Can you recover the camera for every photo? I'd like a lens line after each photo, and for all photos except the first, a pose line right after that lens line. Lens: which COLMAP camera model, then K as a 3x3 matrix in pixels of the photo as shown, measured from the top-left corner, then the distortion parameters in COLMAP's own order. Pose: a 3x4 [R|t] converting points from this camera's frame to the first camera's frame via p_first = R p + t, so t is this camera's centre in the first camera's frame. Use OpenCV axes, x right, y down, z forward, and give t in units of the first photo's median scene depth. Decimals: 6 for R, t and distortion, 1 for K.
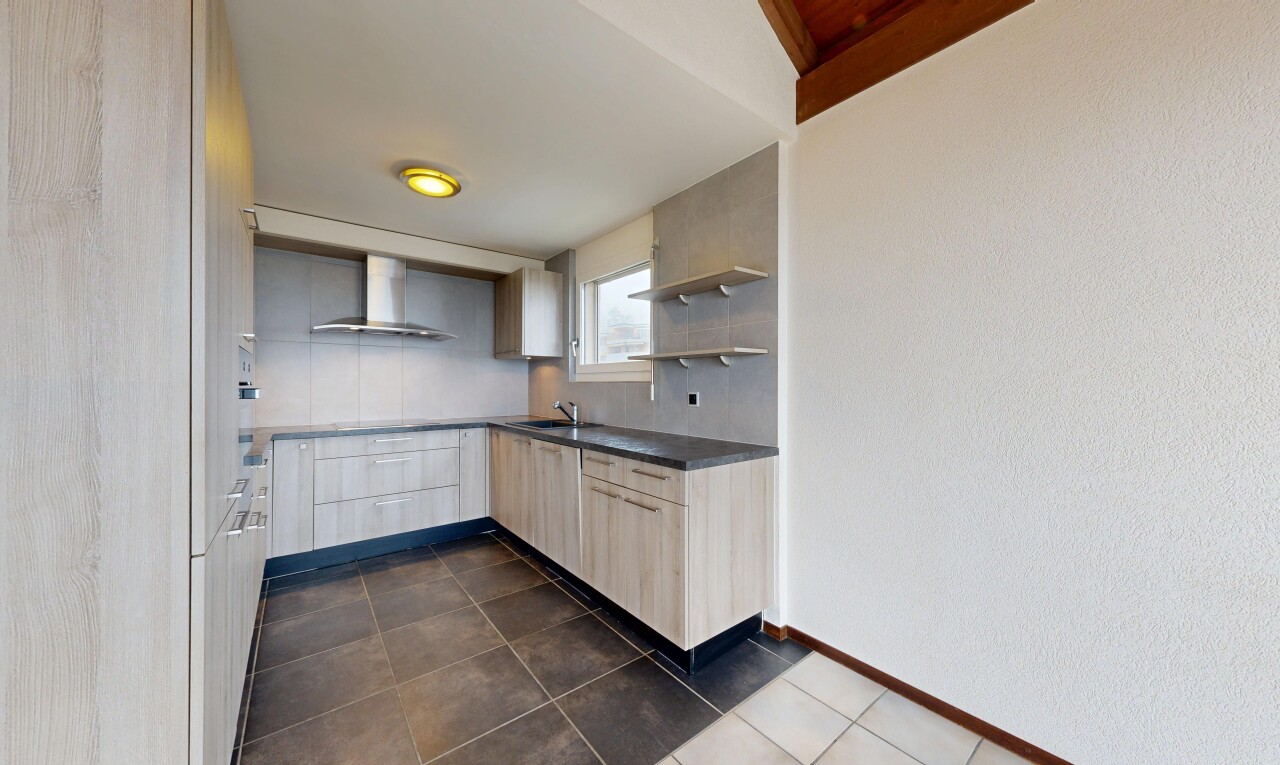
lens RADIAL K [[430.5, 0, 639.8], [0, 430.5, 384.4], [0, 0, 1]] dist [0.000153, -0.000006]
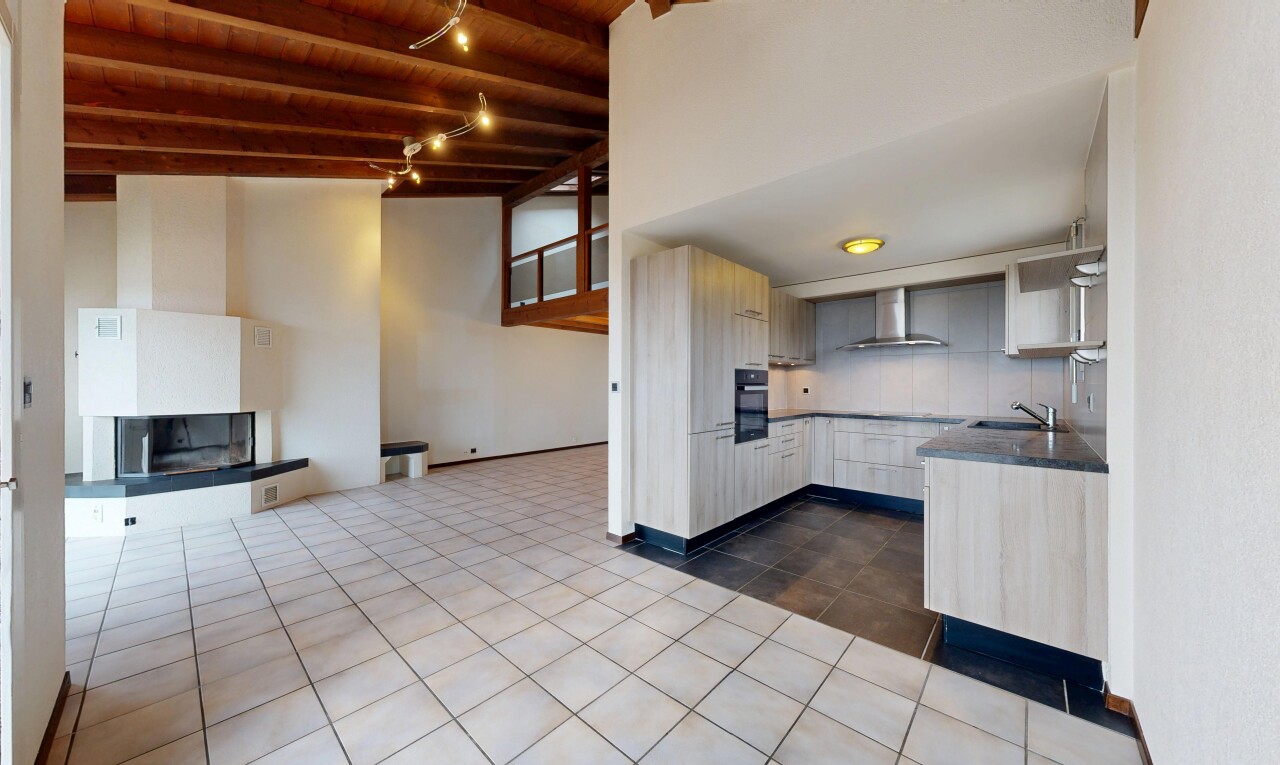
lens RADIAL K [[430.5, 0, 639.8], [0, 430.5, 384.4], [0, 0, 1]] dist [0.000153, -0.000006]
pose [[0.165352, -0.000342, -0.986235, 0.949073], [-0.001369, 0.999999, -0.000577, 0.001972], [0.986234, 0.001446, 0.165351, 0.019352]]
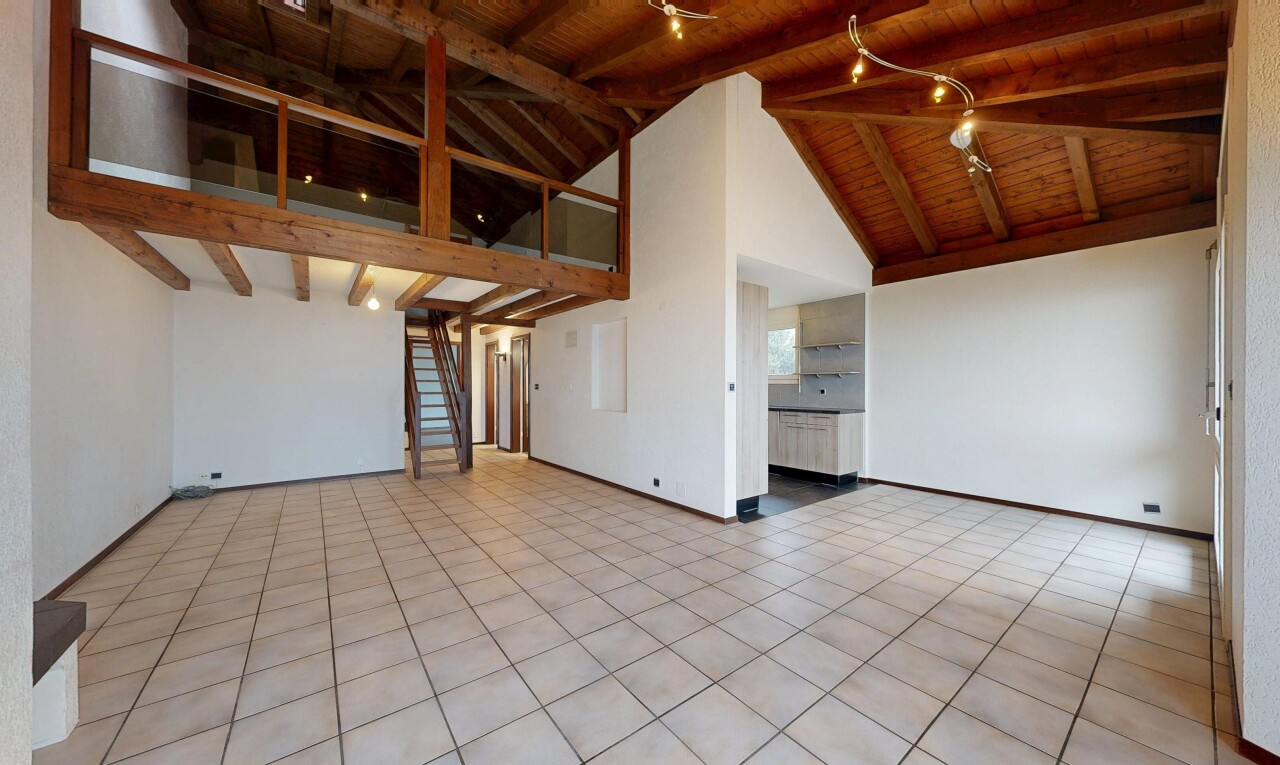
lens RADIAL K [[430.5, 0, 639.8], [0, 430.5, 384.4], [0, 0, 1]] dist [0.000153, -0.000006]
pose [[0.999792, 0.002521, -0.020258, -0.986381], [-0.002522, 0.999997, -0.000035, -0.002461], [0.020258, 0.000086, 0.999795, -1.631507]]
